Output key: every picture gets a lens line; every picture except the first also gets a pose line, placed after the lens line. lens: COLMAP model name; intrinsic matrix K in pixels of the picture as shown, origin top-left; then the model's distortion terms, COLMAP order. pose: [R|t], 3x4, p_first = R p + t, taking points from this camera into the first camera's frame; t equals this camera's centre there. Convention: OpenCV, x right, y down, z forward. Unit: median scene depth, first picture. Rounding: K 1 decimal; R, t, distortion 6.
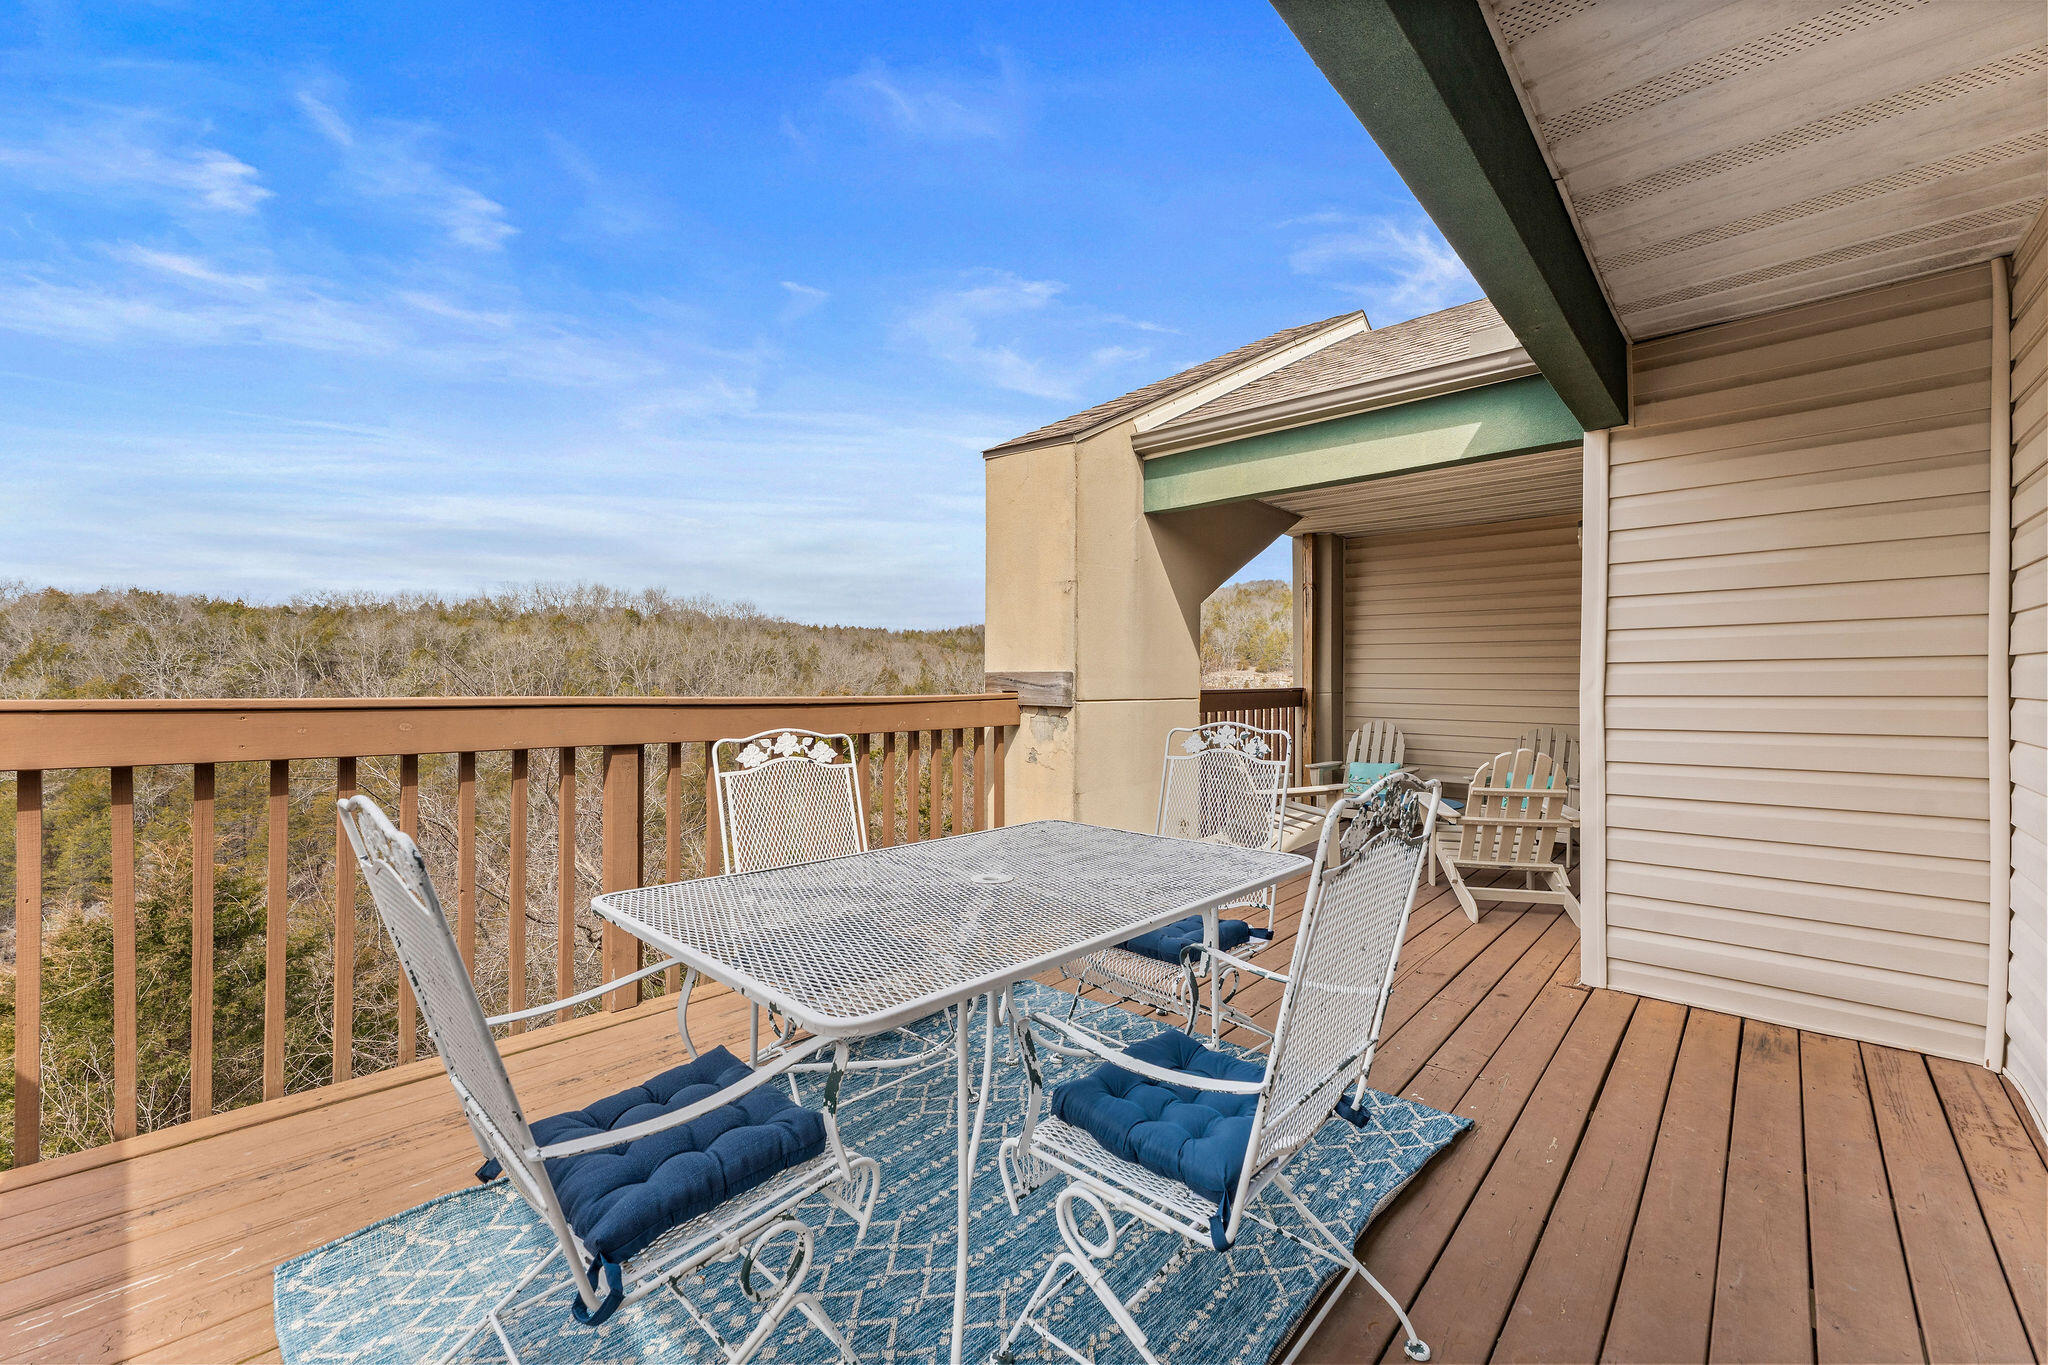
lens RADIAL K [[823.0, 0, 1018.2], [0, 823.0, 681.6], [0, 0, 1]] dist [-0.000037, 0.000019]
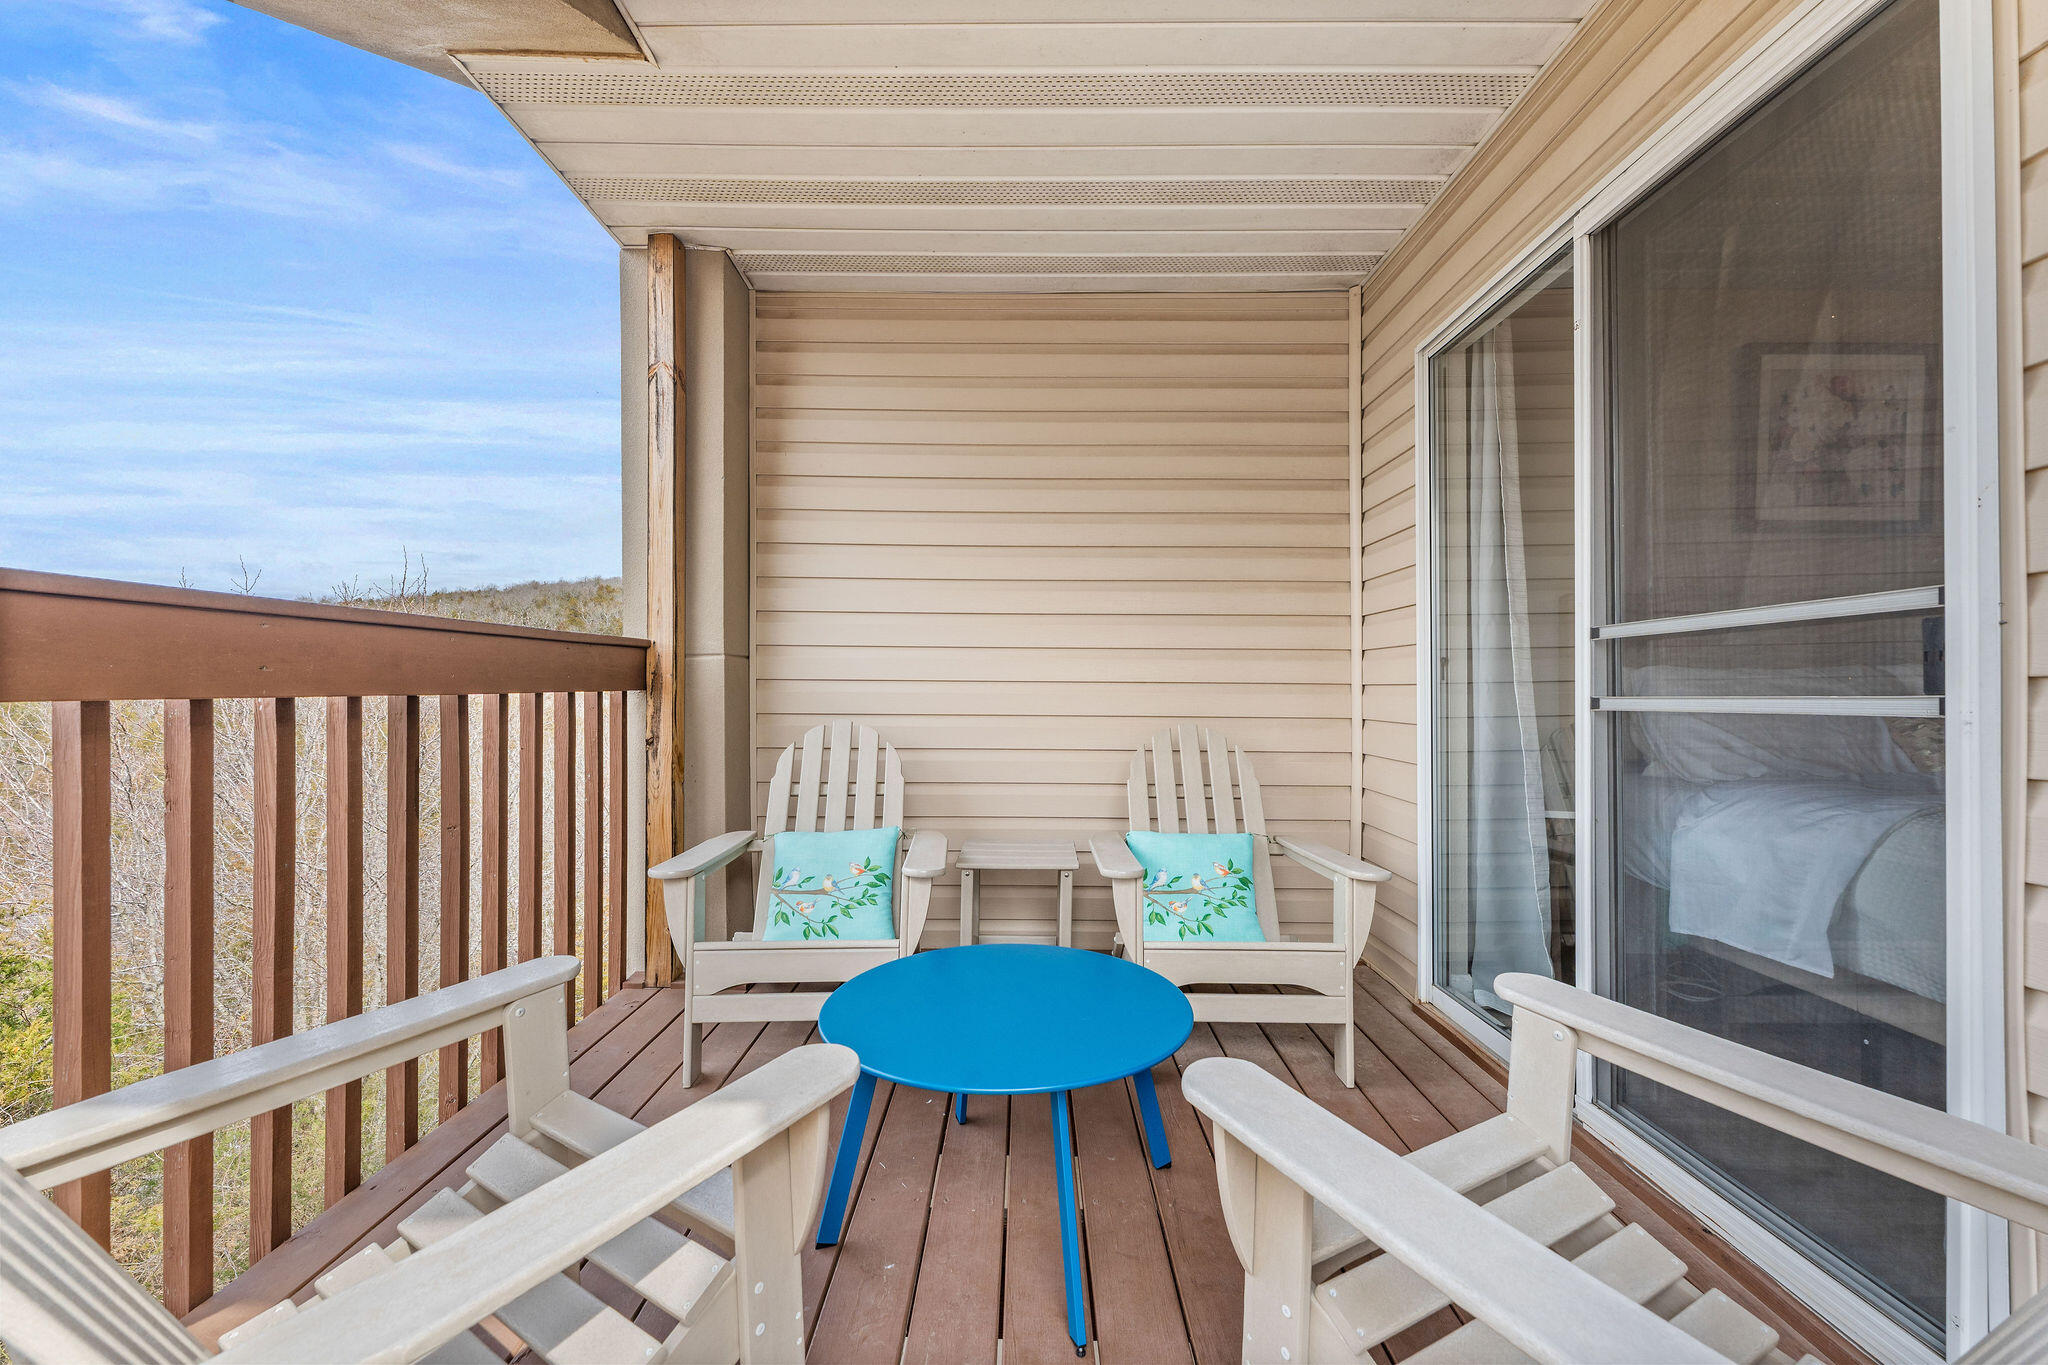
lens RADIAL K [[823.0, 0, 1025.8], [0, 823.0, 676.1], [0, 0, 1]] dist [-0.000037, 0.000019]
pose [[0.739294, -0.001892, 0.673380, 0.221615], [0.002244, 0.999997, 0.000345, 0.024316], [-0.673379, 0.001256, 0.739296, 0.608761]]
